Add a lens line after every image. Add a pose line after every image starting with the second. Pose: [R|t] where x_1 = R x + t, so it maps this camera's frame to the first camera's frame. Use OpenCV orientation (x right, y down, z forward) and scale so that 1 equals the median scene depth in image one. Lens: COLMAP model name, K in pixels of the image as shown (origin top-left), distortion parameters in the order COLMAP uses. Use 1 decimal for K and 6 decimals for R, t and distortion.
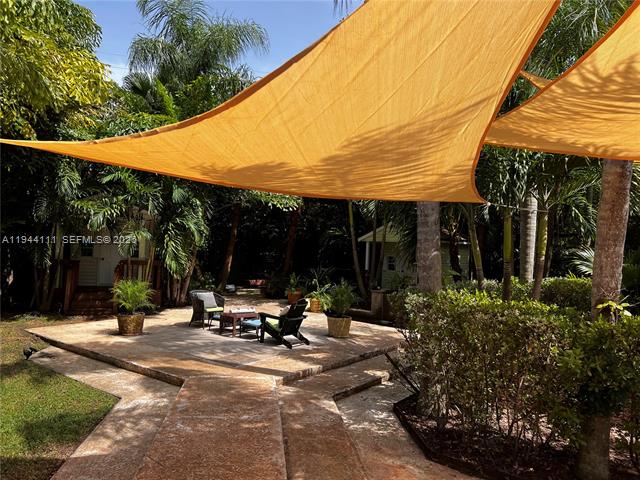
lens RADIAL K [[478.6, 0, 322.7], [0, 478.6, 238.4], [0, 0, 1]] dist [0.036483, -0.003159]
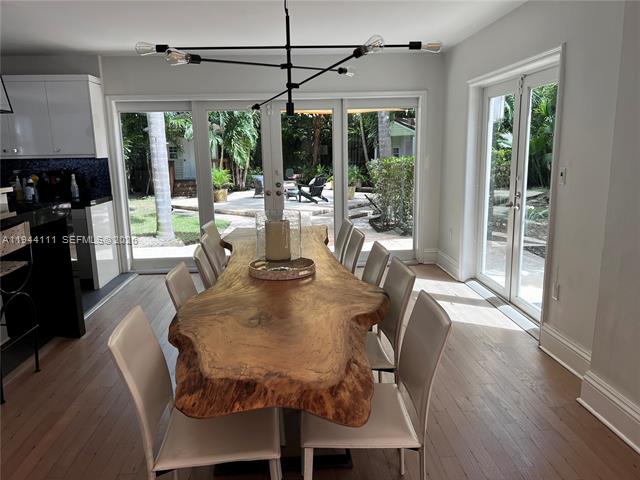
lens RADIAL K [[478.6, 0, 322.6], [0, 478.6, 245.5], [0, 0, 1]] dist [0.036483, -0.003159]
pose [[0.996225, -0.041164, -0.076428, 0.057503], [0.056393, 0.976230, 0.209272, 0.018225], [0.065997, -0.212792, 0.974866, -0.517464]]
